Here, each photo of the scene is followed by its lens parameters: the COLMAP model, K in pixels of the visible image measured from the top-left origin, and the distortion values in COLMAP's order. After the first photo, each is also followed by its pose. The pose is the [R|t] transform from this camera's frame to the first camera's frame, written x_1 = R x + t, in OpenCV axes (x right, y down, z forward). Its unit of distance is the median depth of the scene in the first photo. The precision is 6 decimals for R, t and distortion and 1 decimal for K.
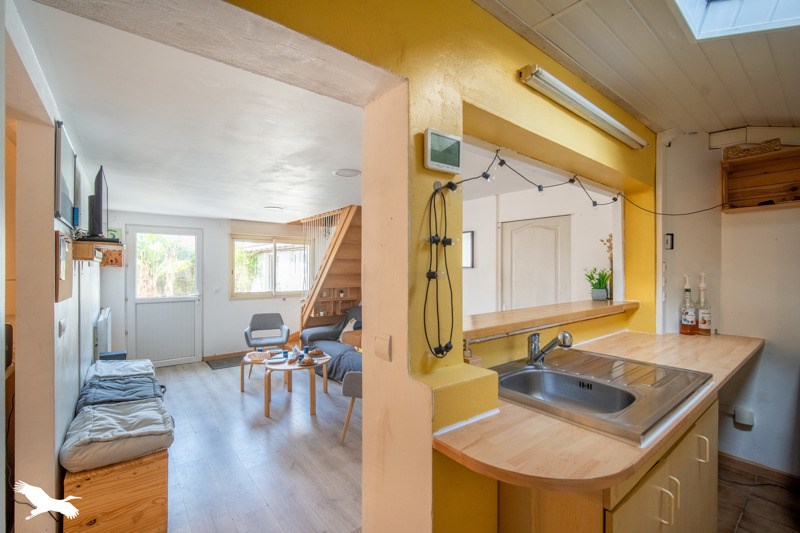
lens RADIAL K [[344.0, 0, 400.0], [0, 344.0, 266.5], [0, 0, 1]] dist [-0.002051, 0.000395]
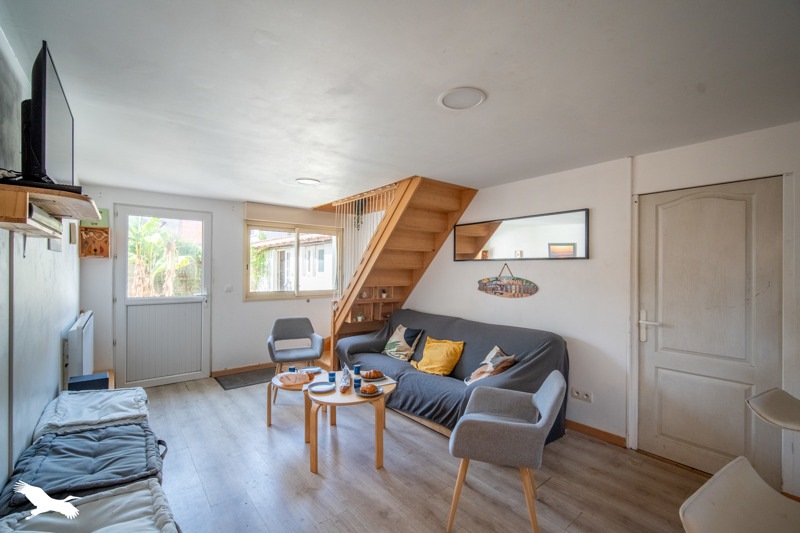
lens RADIAL K [[344.0, 0, 400.0], [0, 344.0, 266.5], [0, 0, 1]] dist [-0.002051, 0.000395]
pose [[0.999982, 0.005023, 0.003362, -0.152375], [-0.005011, 0.999980, -0.003780, 0.019811], [-0.003381, 0.003763, 0.999987, 0.218695]]
